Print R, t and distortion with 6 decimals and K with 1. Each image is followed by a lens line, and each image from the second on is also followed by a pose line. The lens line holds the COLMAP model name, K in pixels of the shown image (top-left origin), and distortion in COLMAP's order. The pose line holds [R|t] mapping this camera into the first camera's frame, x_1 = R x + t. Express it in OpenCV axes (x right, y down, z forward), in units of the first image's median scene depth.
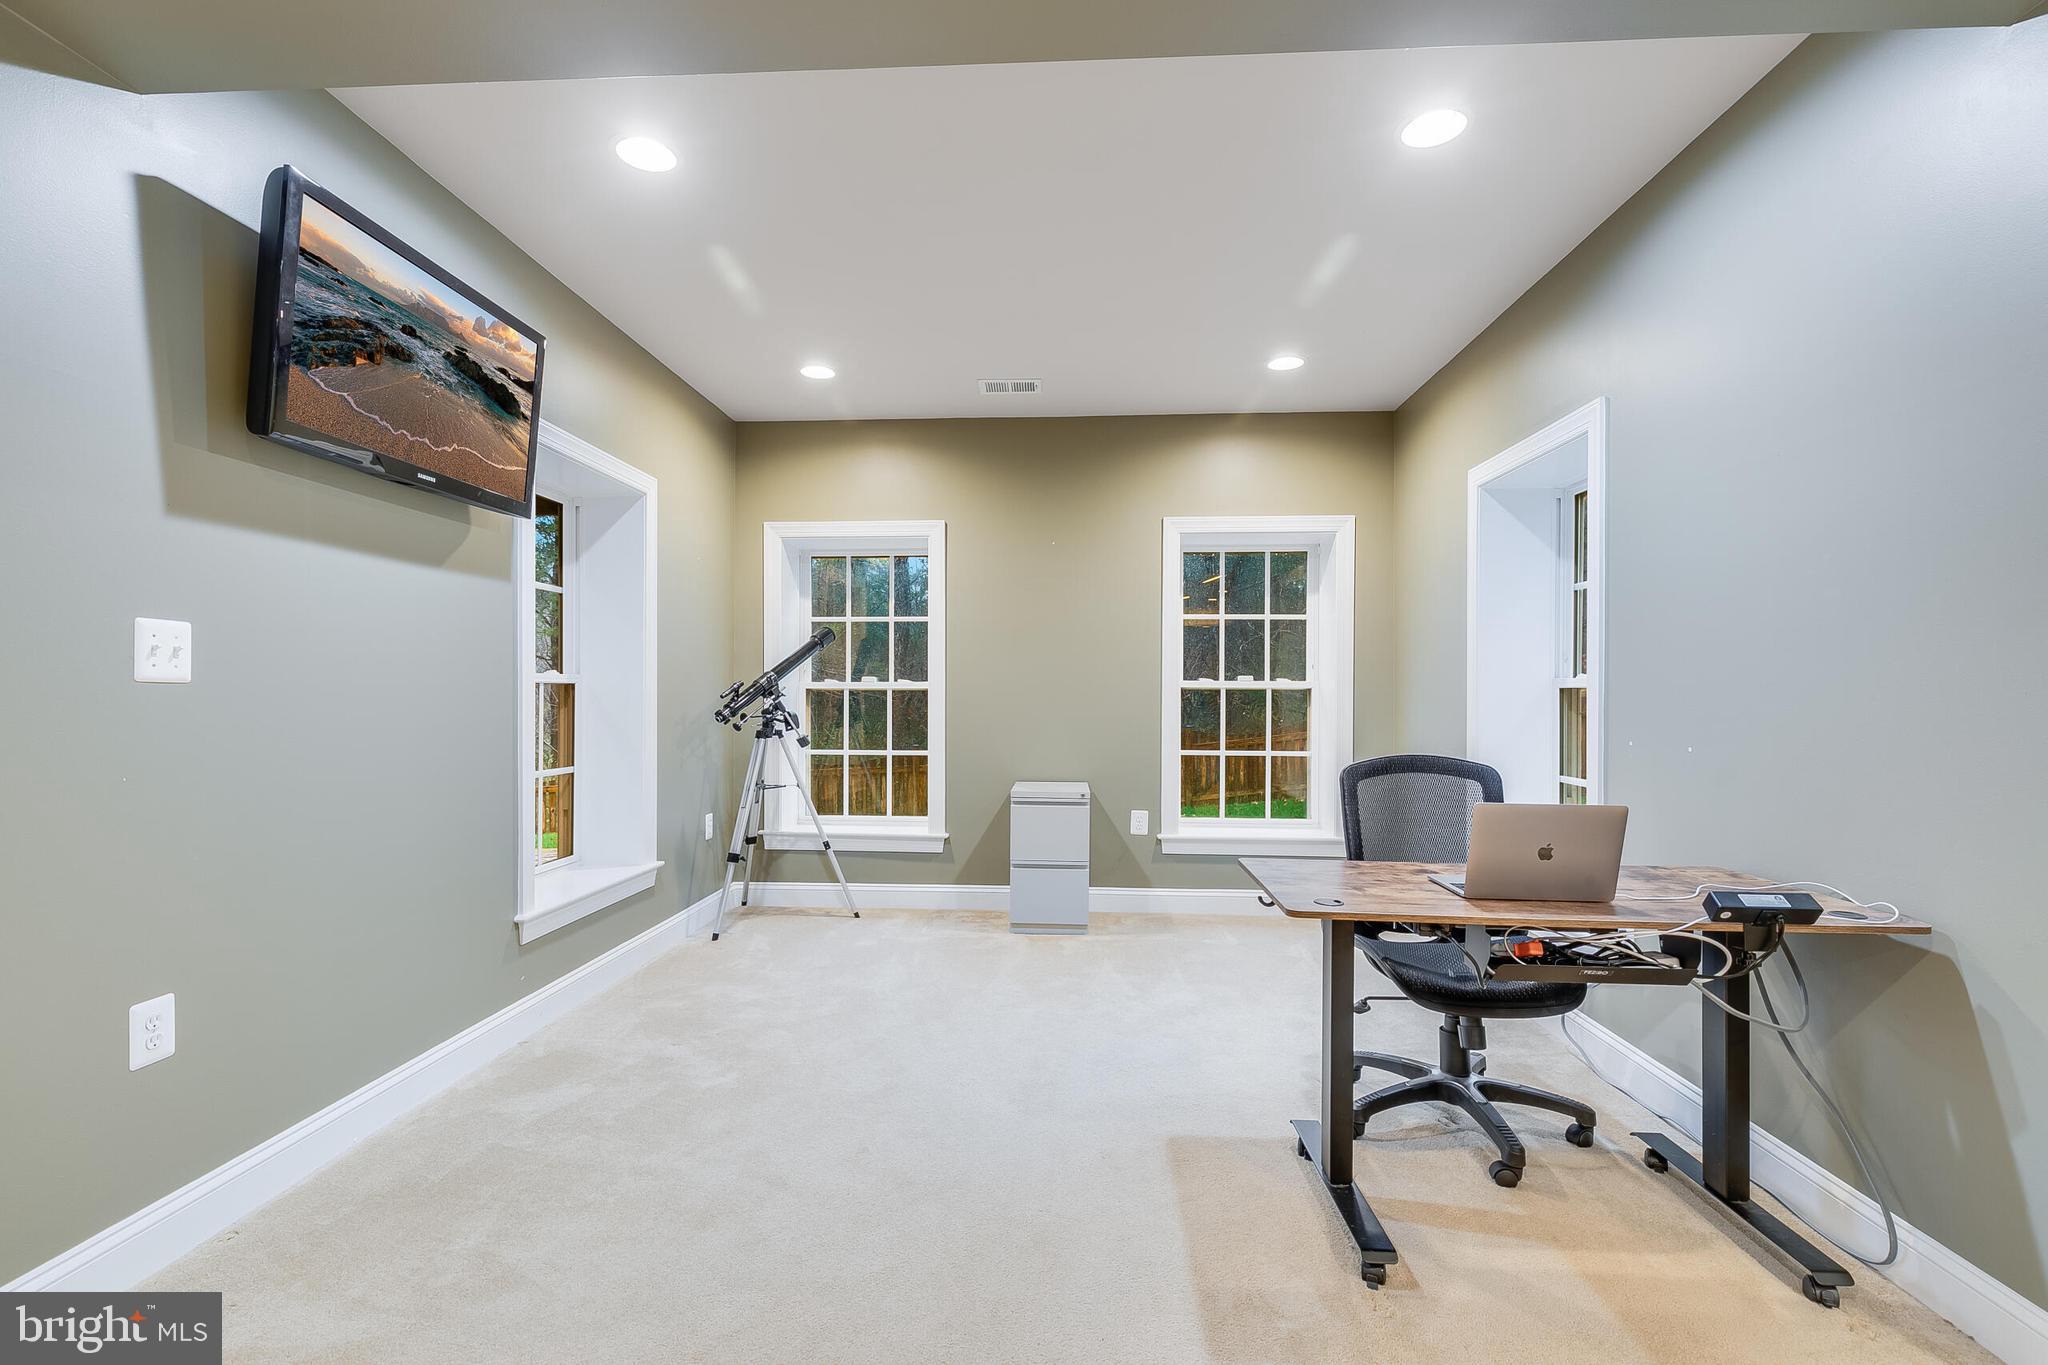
lens RADIAL K [[931.9, 0, 1031.2], [0, 931.9, 704.5], [0, 0, 1]] dist [0.003135, 0.000582]
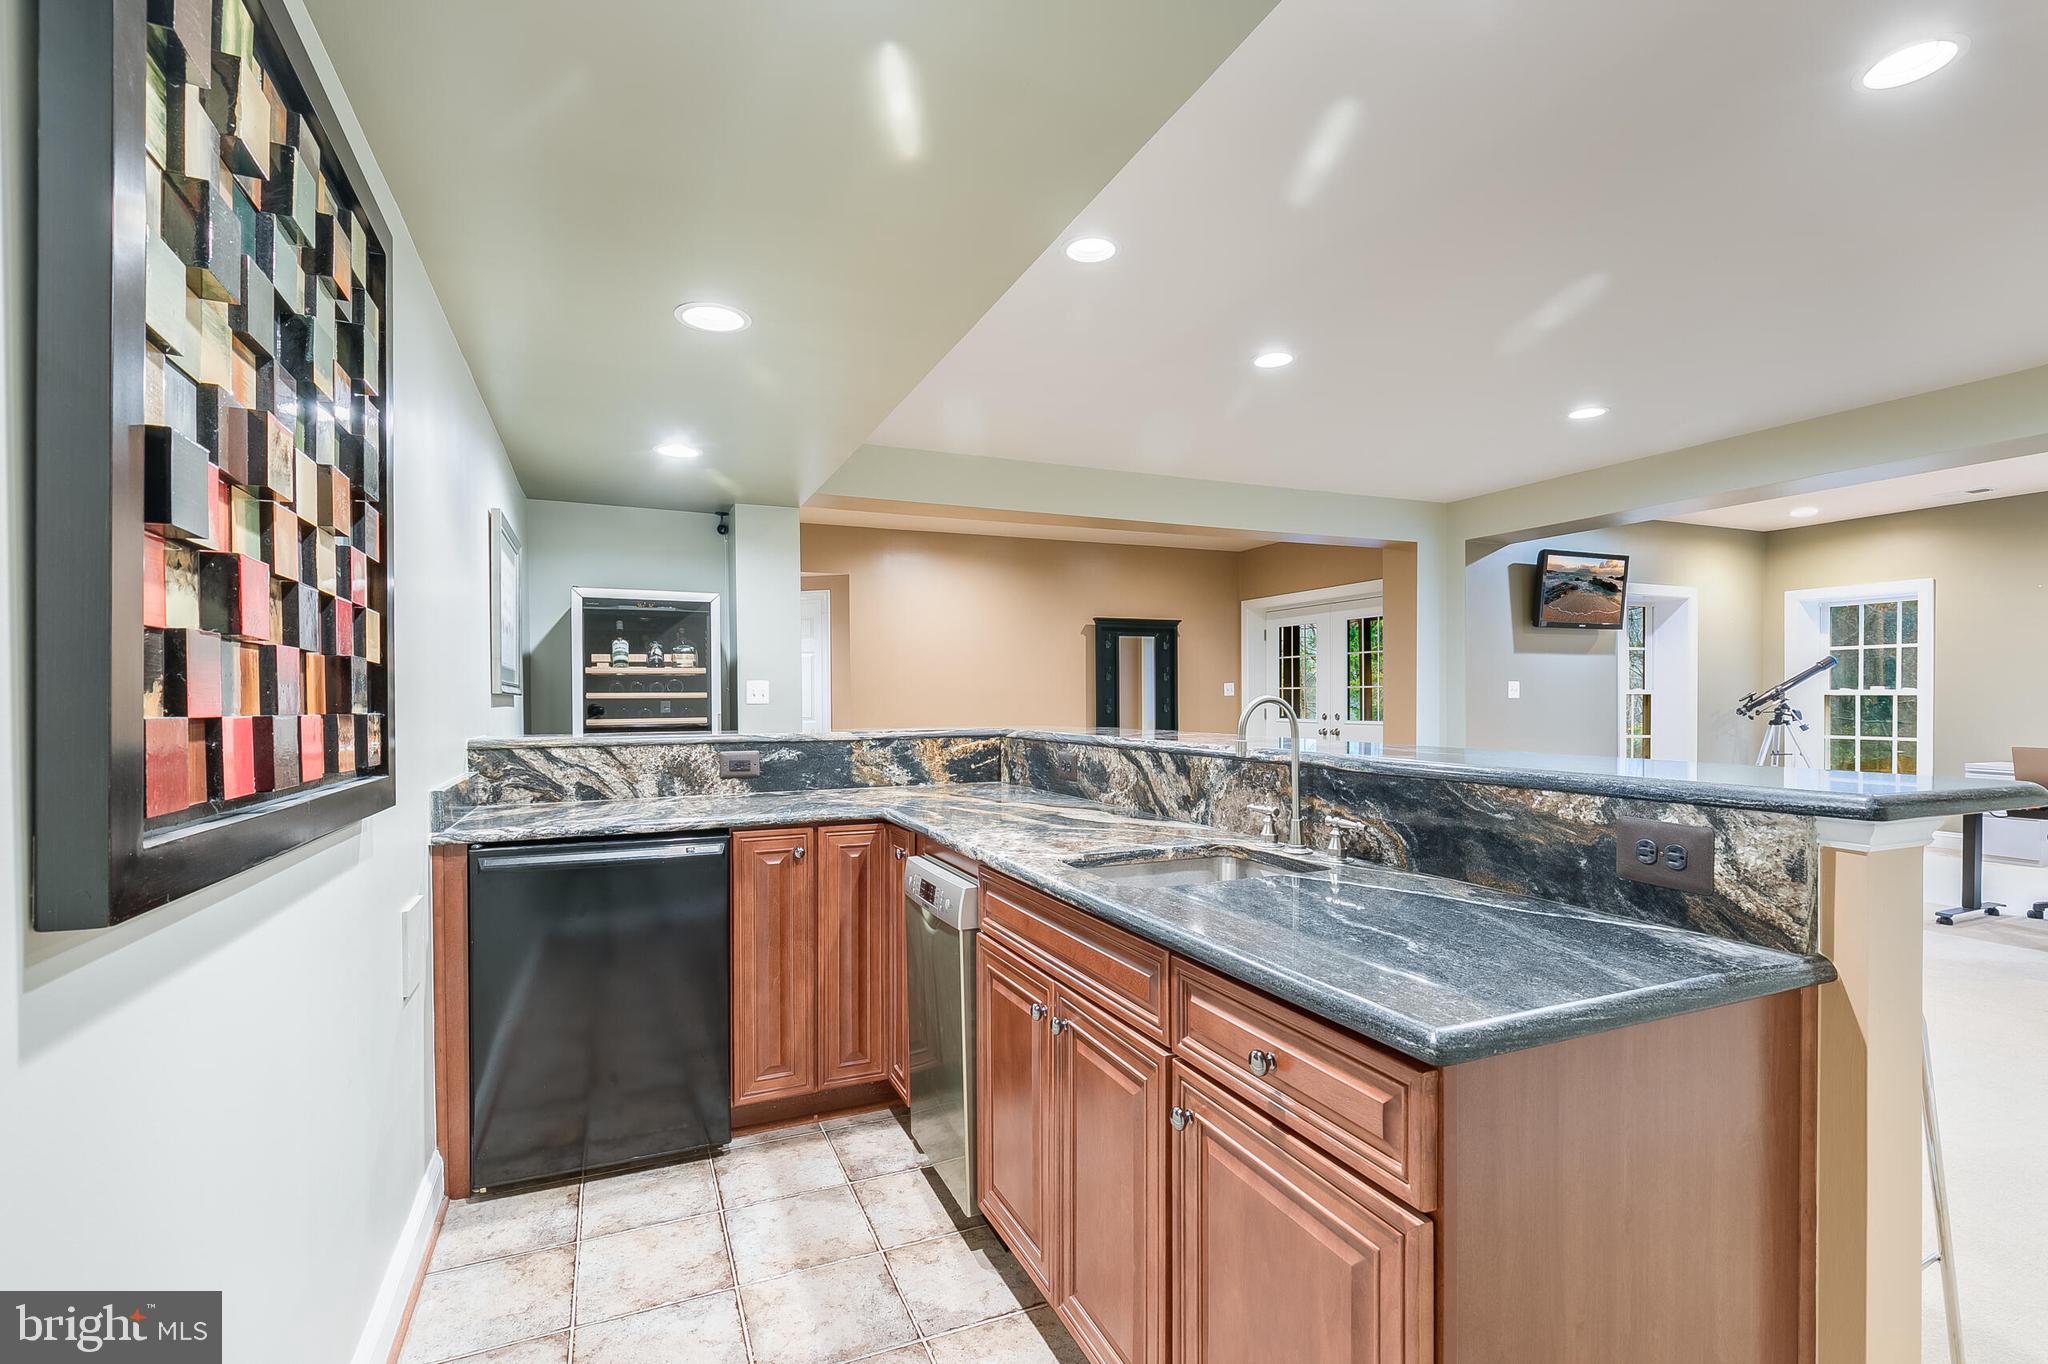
lens RADIAL K [[931.9, 0, 1031.2], [0, 931.9, 704.0], [0, 0, 1]] dist [0.003135, 0.000582]
pose [[0.456681, -0.000921, -0.889630, 0.884623], [-0.000541, 0.999999, -0.001312, 0.001690], [0.889631, 0.001081, 0.456680, -1.423633]]
